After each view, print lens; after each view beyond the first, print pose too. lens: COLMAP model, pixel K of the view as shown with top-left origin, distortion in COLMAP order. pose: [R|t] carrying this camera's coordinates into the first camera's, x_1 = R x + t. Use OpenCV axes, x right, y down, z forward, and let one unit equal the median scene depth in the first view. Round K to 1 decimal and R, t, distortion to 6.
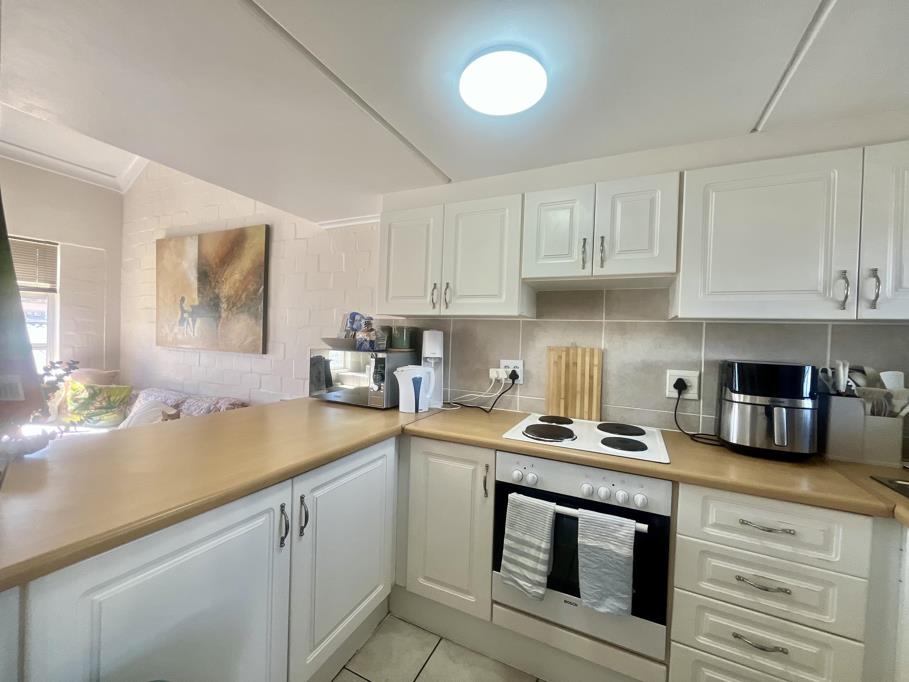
lens RADIAL K [[372.4, 0, 452.8], [0, 372.4, 339.4], [0, 0, 1]] dist [-0.000423, -0.000064]
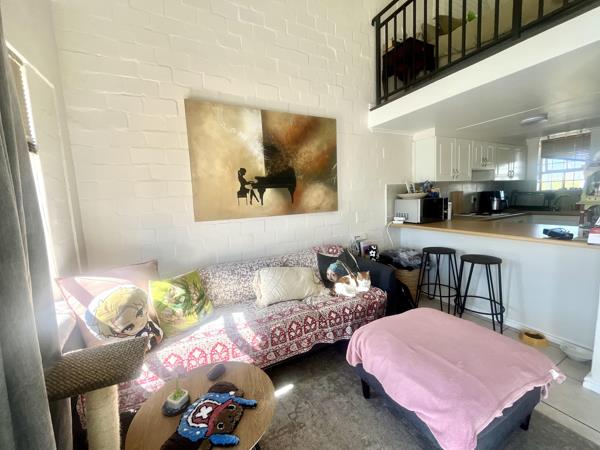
lens RADIAL K [[245.8, 0, 298.9], [0, 245.8, 223.9], [0, 0, 1]] dist [-0.000423, -0.000064]
pose [[0.592965, -0.149042, 0.791315, -2.576443], [0.072691, 0.988616, 0.131733, -0.090766], [-0.801940, -0.020592, 0.597049, 1.026174]]
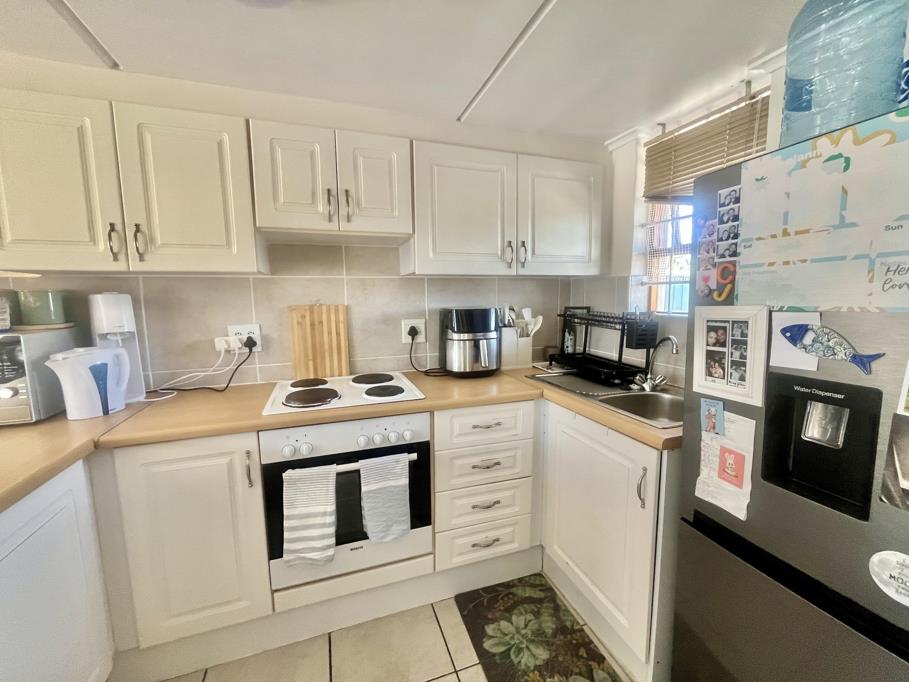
lens RADIAL K [[372.4, 0, 452.8], [0, 372.4, 339.4], [0, 0, 1]] dist [-0.000423, -0.000064]
pose [[0.703618, -0.126295, 0.699265, -0.136752], [0.041624, 0.989714, 0.136870, -0.010656], [-0.709359, -0.067198, 0.701637, 0.091453]]
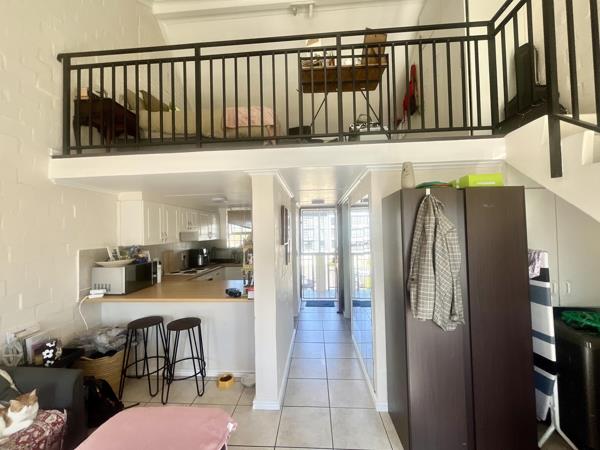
lens RADIAL K [[245.8, 0, 298.9], [0, 245.8, 223.9], [0, 0, 1]] dist [-0.000423, -0.000064]
pose [[-0.379289, 0.000682, 0.925278, -2.542125], [0.019175, 0.999791, 0.007123, -0.248788], [-0.925080, 0.020444, -0.379222, 0.933700]]
